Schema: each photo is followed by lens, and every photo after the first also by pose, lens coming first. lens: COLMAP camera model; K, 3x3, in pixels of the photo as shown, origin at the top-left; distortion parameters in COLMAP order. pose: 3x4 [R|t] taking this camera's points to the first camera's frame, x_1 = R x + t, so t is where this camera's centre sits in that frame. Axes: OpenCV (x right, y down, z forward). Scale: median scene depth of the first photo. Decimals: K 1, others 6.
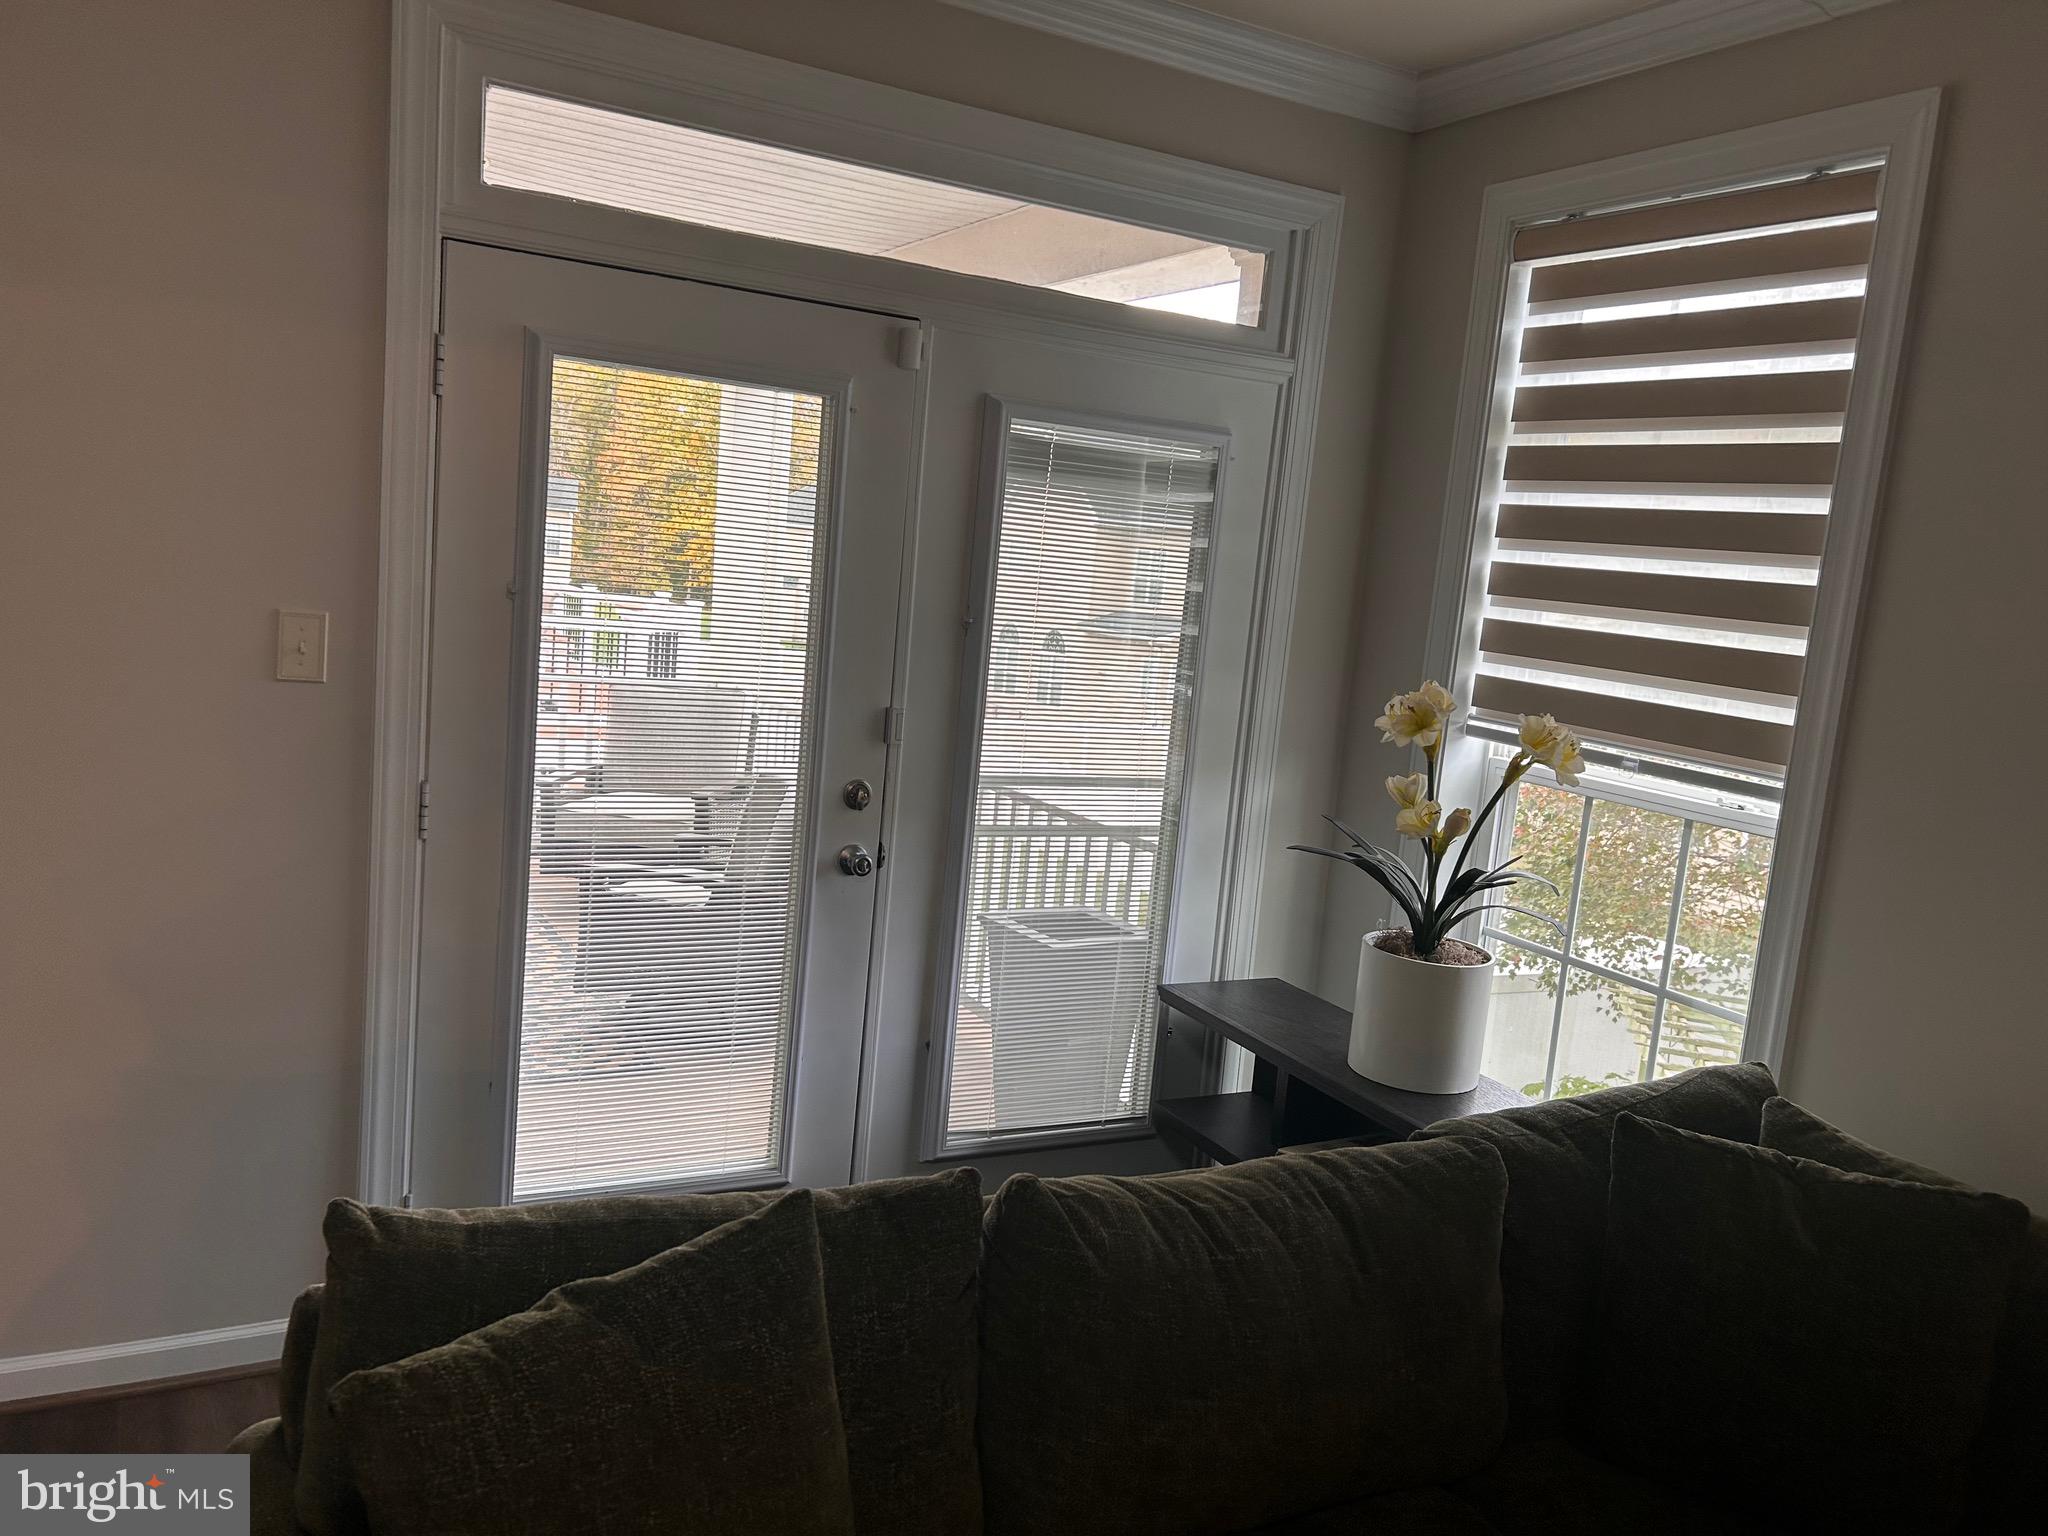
lens RADIAL K [[1543.8, 0, 1038.0], [0, 1543.8, 782.8], [0, 0, 1]] dist [0.042489, -0.031078]
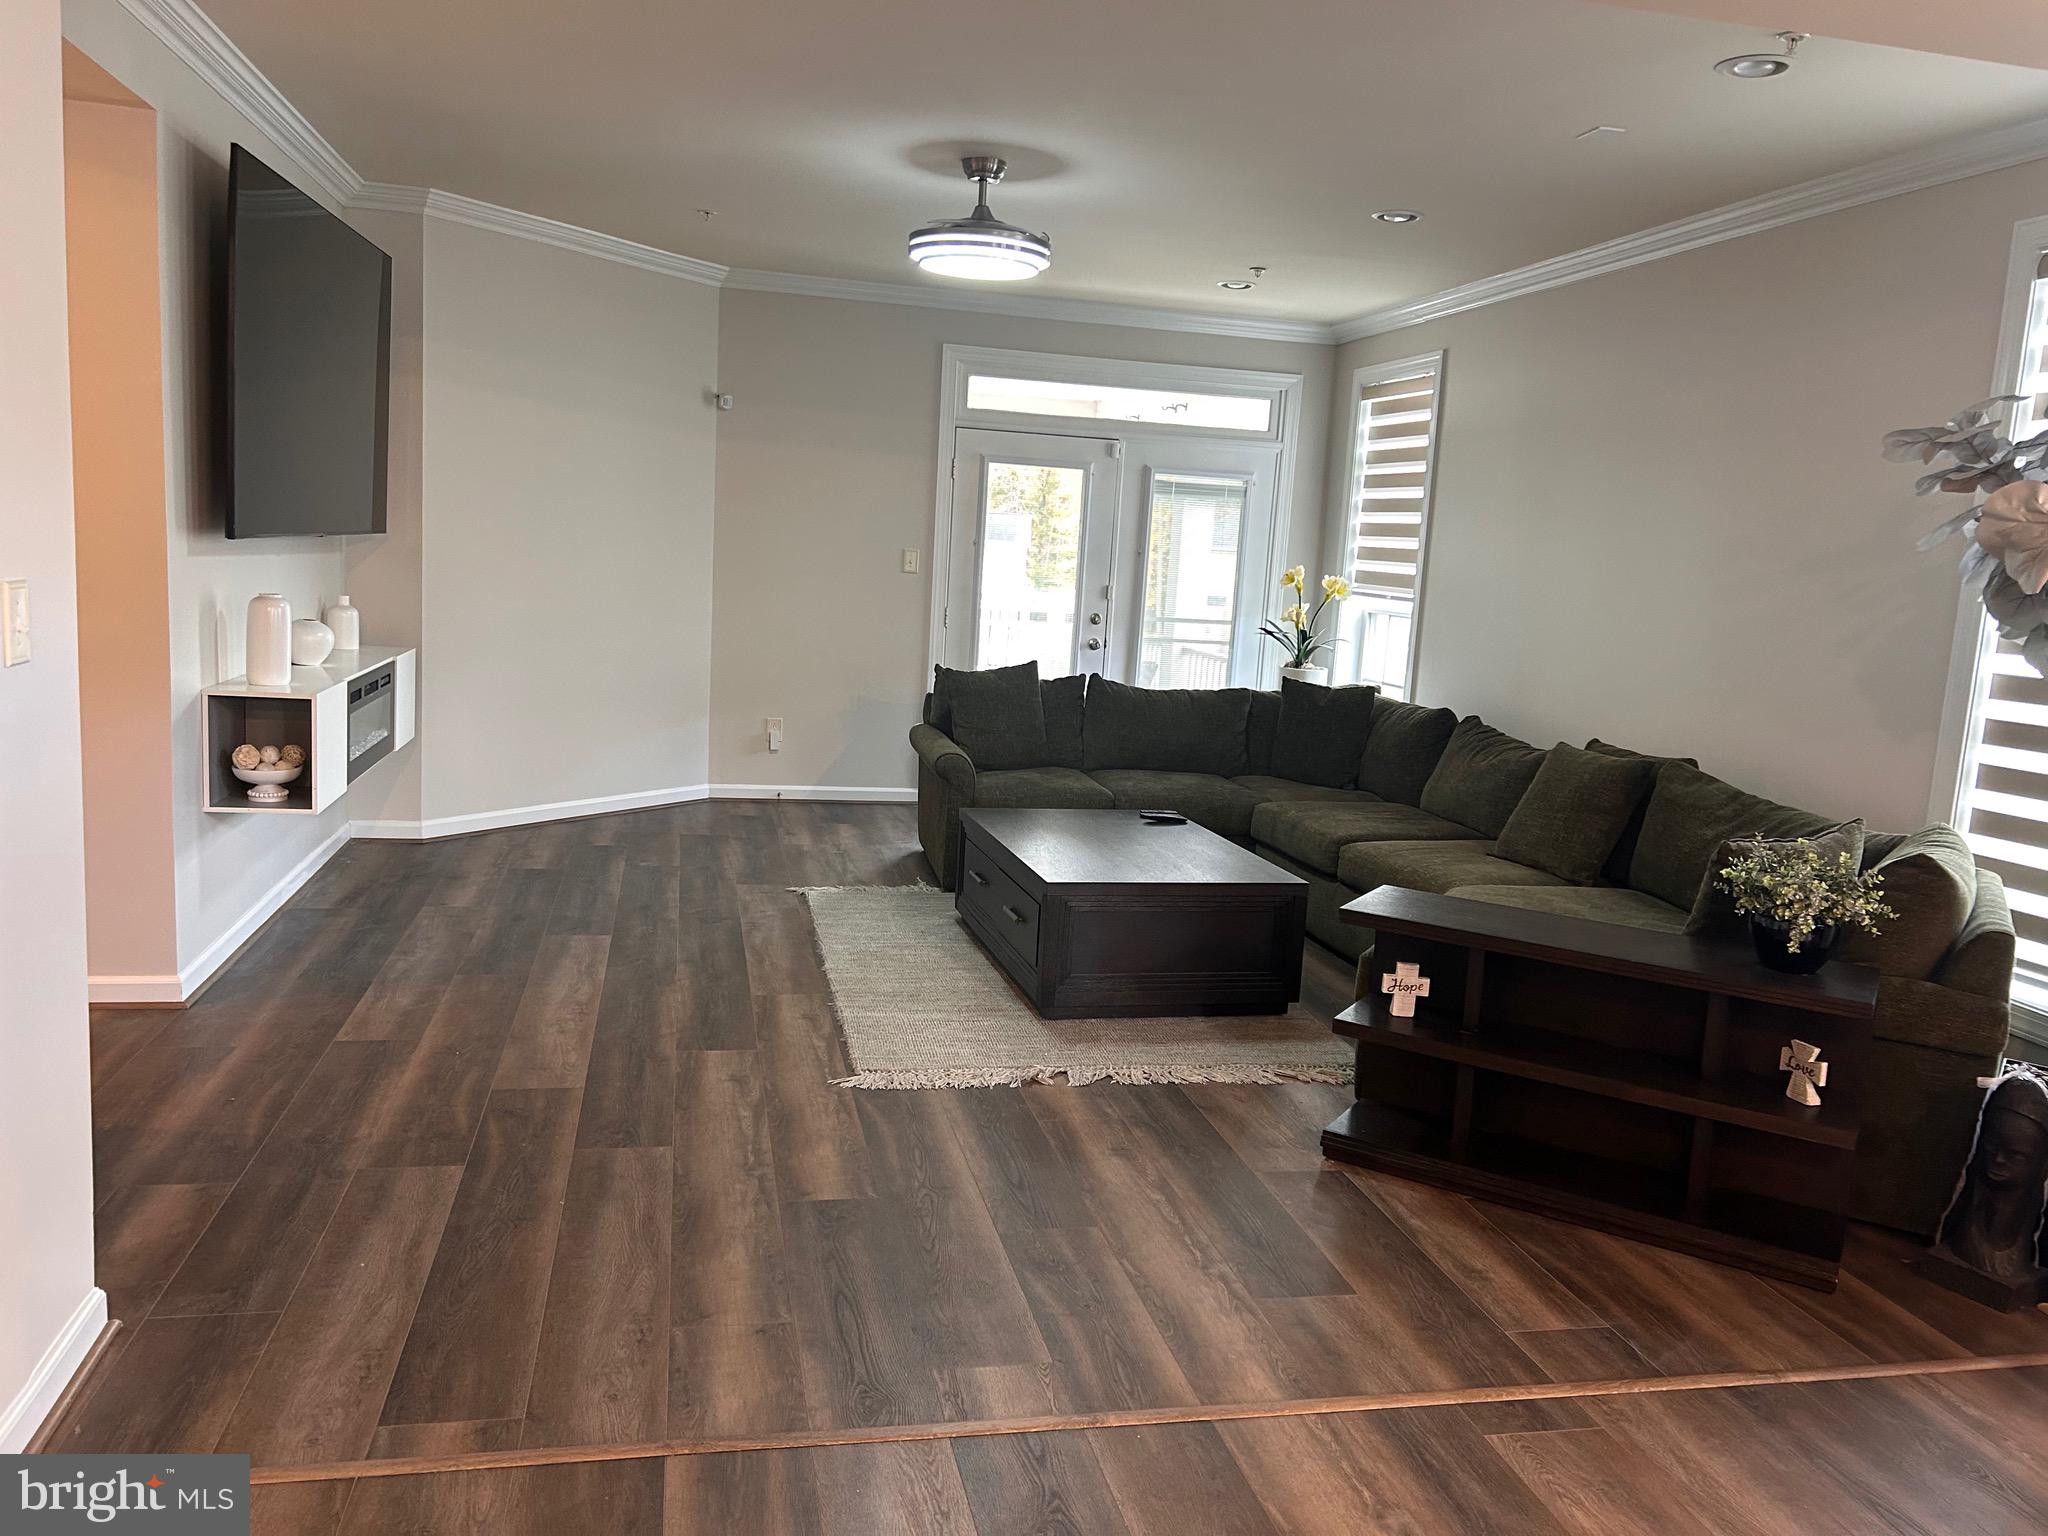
lens RADIAL K [[1543.8, 0, 1012.5], [0, 1543.8, 765.0], [0, 0, 1]] dist [0.042489, -0.031078]
pose [[0.961685, 0.003963, -0.274129, 0.446345], [-0.011964, 0.999550, -0.027522, 0.314966], [0.273896, 0.029747, 0.961299, -1.487115]]
